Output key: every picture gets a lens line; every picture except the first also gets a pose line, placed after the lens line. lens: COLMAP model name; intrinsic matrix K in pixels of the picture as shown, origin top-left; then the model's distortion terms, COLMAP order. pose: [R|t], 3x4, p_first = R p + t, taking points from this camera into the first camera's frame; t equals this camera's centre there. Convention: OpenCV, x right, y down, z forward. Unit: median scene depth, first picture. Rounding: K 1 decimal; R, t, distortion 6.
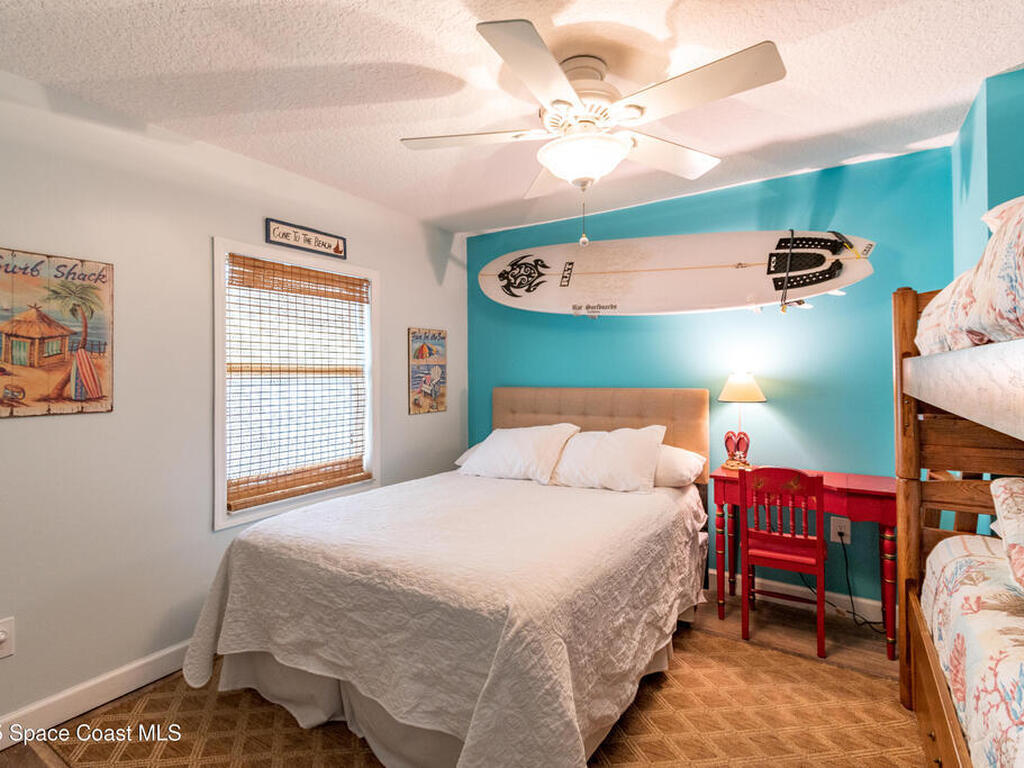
lens RADIAL K [[514.9, 0, 512.0], [0, 514.9, 384.0], [0, 0, 1]] dist [0.011625, 0.000067]
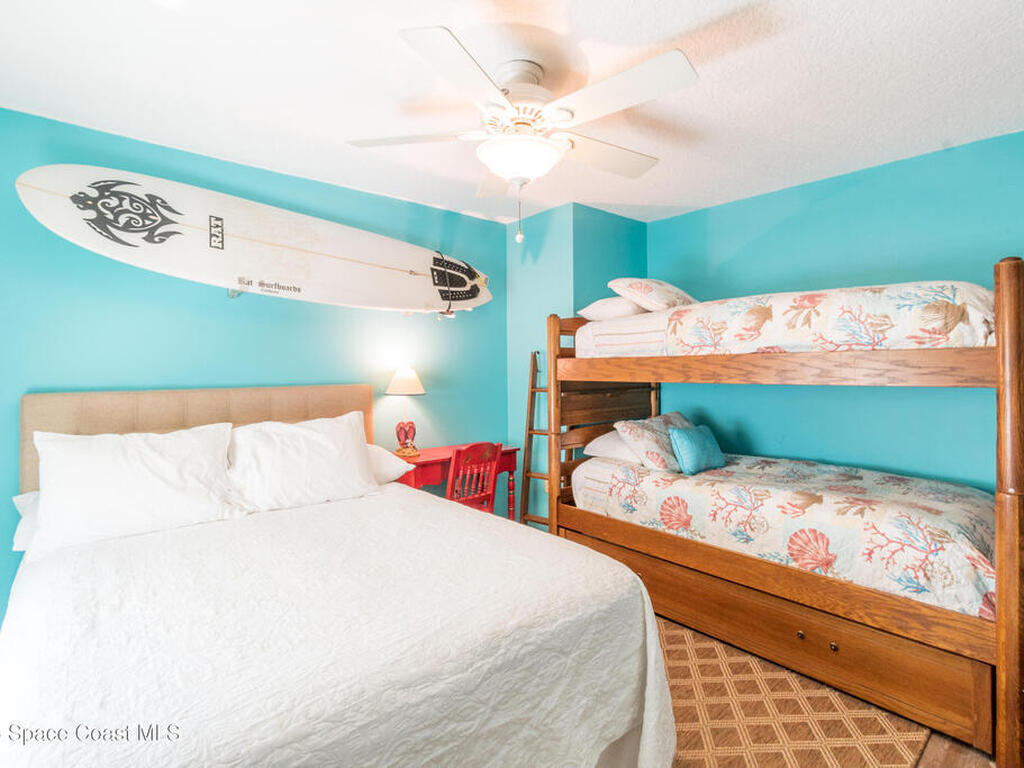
lens RADIAL K [[514.9, 0, 512.0], [0, 514.9, 384.0], [0, 0, 1]] dist [0.011625, 0.000067]
pose [[0.286935, -0.022736, 0.957680, -0.553714], [0.028161, 0.999486, 0.015291, 0.000762], [-0.957536, 0.022582, 0.287428, 0.462695]]
